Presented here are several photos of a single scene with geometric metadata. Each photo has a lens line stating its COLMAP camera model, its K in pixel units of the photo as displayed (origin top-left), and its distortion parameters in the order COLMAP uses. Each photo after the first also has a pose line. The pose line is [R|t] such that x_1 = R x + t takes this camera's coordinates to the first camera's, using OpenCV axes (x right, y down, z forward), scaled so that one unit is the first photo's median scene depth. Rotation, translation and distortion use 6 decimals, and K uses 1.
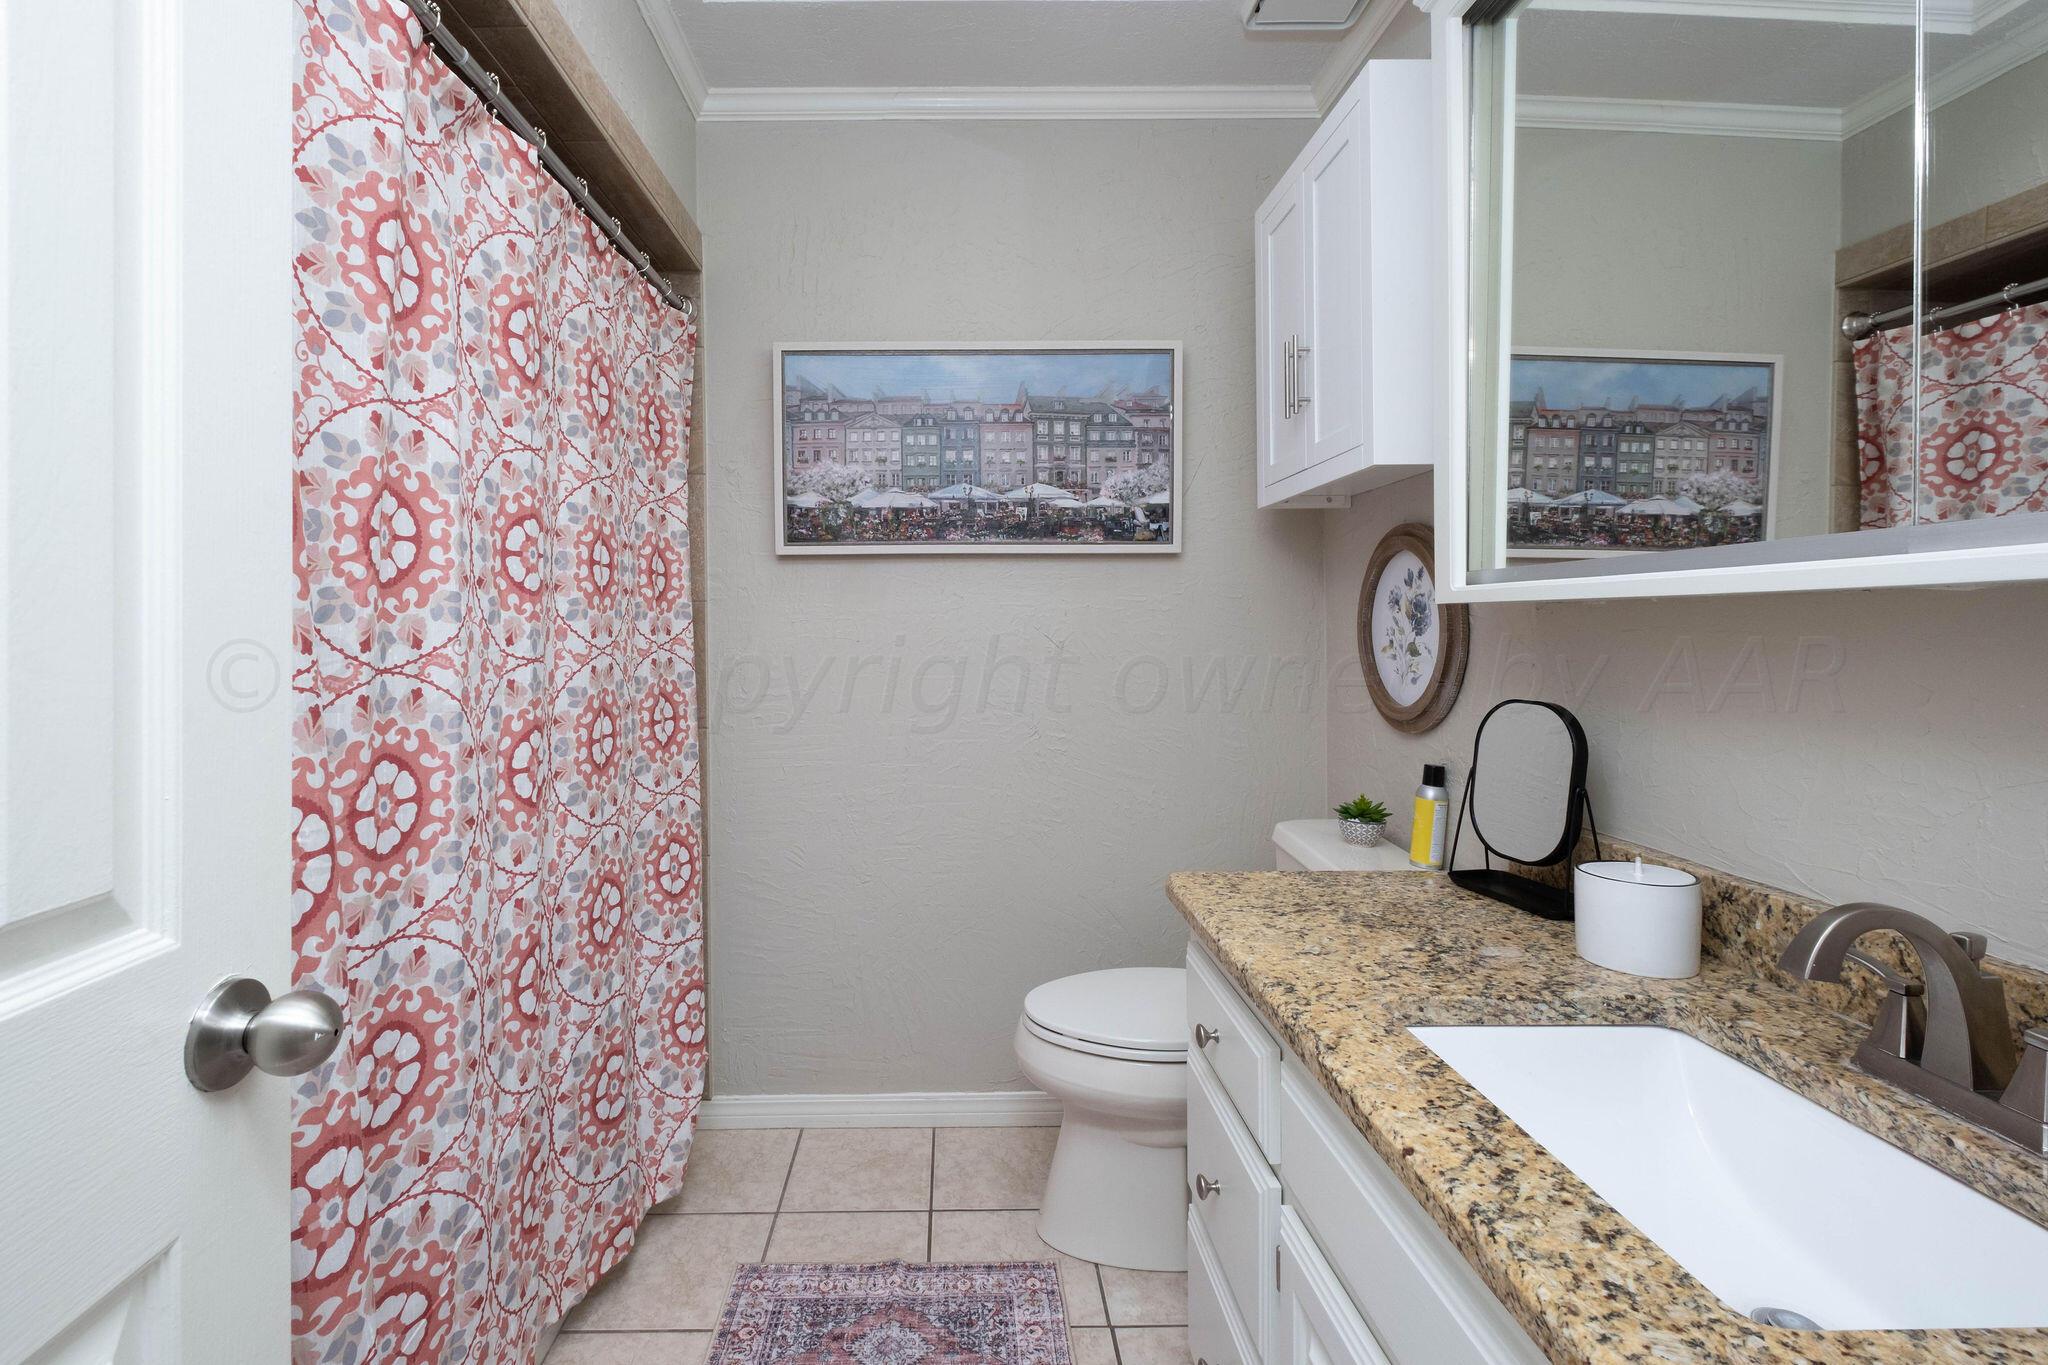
lens RADIAL K [[920.8, 0, 967.9], [0, 920.8, 639.0], [0, 0, 1]] dist [0.005848, -0.005103]
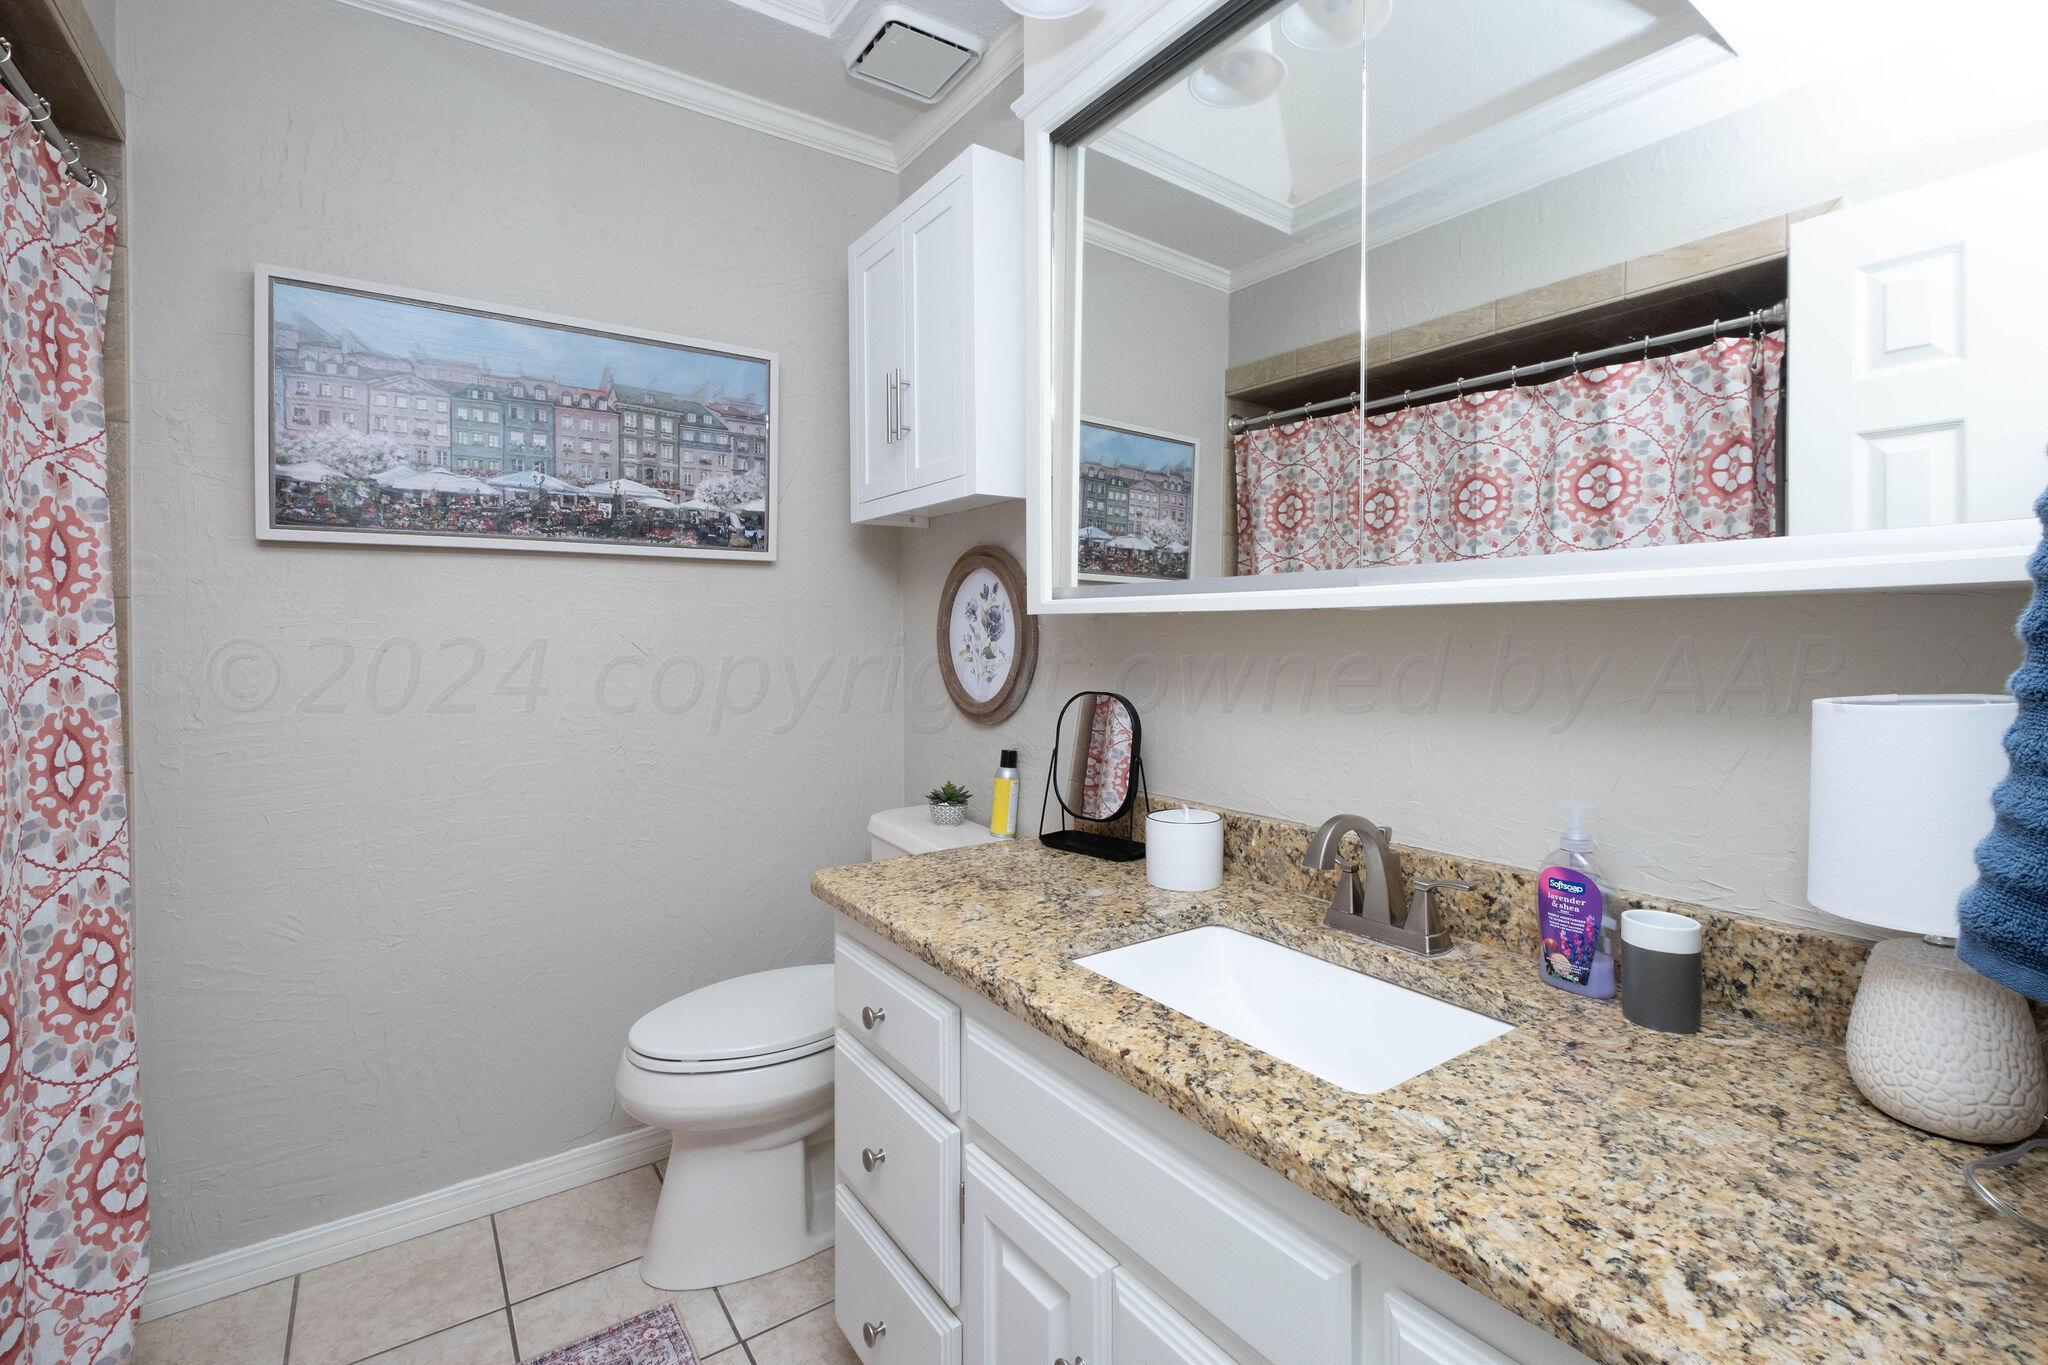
lens RADIAL K [[920.8, 0, 981.2], [0, 920.8, 642.8], [0, 0, 1]] dist [0.005848, -0.005103]
pose [[0.828134, -0.004695, 0.560510, -0.167919], [0.006844, 0.999975, -0.001735, 0.000284], [-0.560488, 0.005273, 0.828146, 0.031474]]
